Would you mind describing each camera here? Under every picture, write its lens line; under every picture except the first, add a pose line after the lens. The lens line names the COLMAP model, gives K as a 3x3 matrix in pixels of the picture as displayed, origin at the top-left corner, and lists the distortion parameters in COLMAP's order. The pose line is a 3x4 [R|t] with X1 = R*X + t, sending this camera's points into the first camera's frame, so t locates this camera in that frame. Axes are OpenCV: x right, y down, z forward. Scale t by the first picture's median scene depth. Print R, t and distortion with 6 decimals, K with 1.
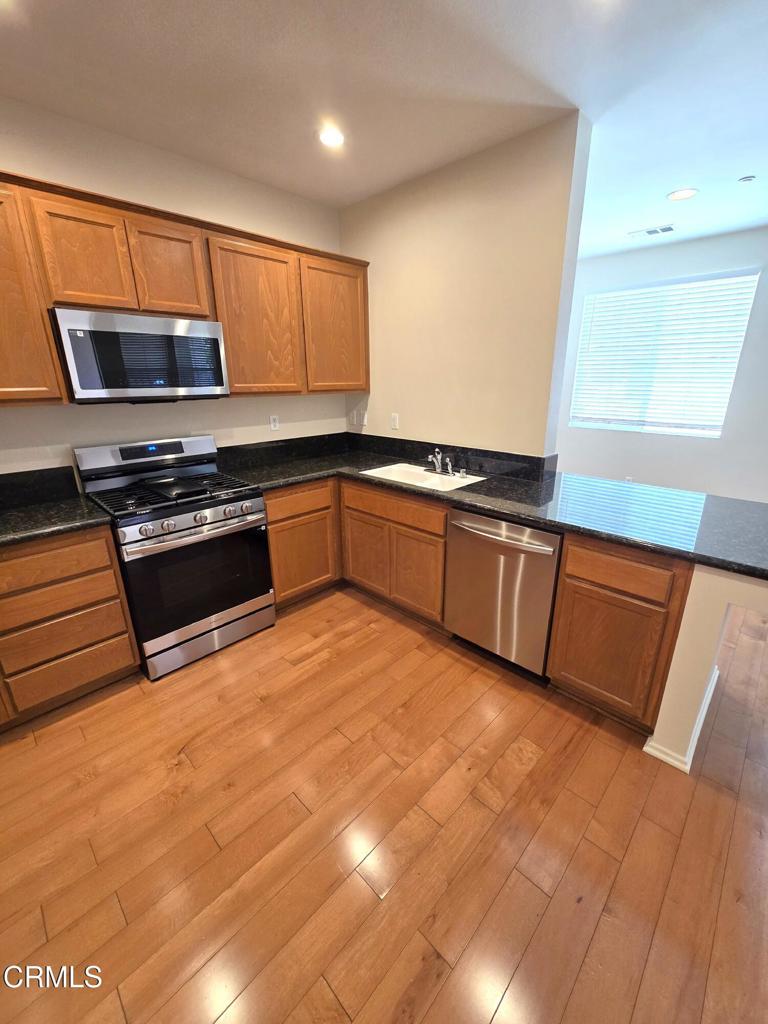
lens RADIAL K [[418.5, 0, 390.5], [0, 418.5, 513.5], [0, 0, 1]] dist [-0.001118, 0.000509]
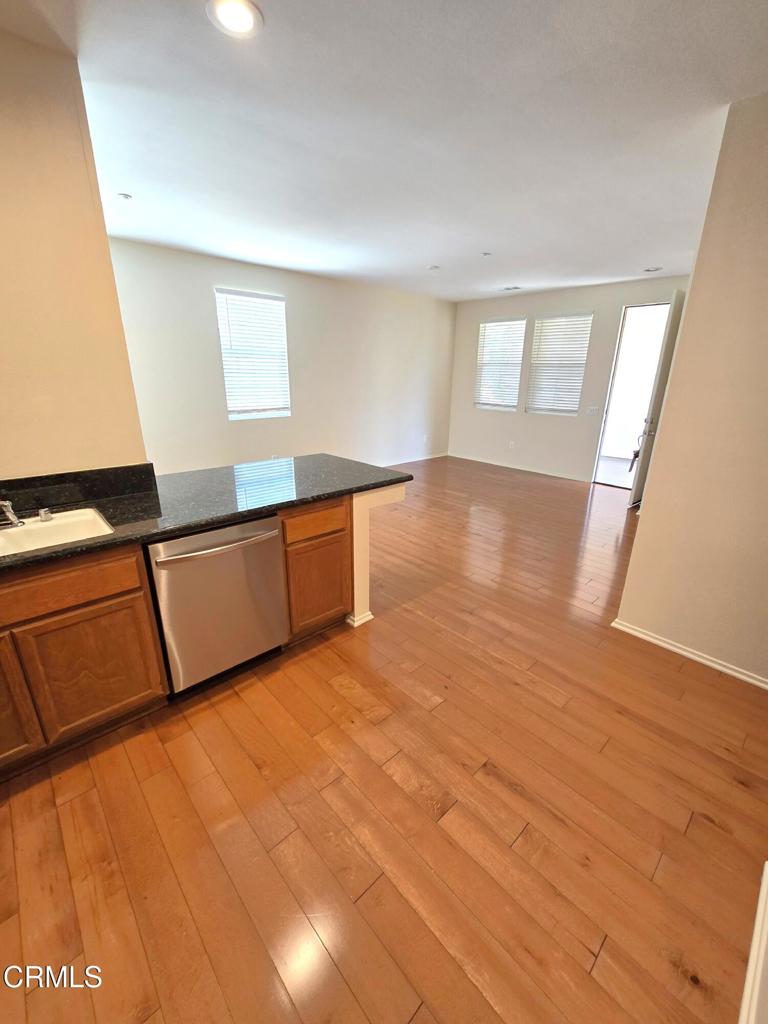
lens RADIAL K [[418.5, 0, 390.3], [0, 418.5, 515.9], [0, 0, 1]] dist [-0.001118, 0.000509]
pose [[0.052221, -0.321014, 0.945634, -0.630199], [0.298017, 0.908787, 0.292048, -0.178972], [-0.953131, 0.266564, 0.143125, 0.530632]]
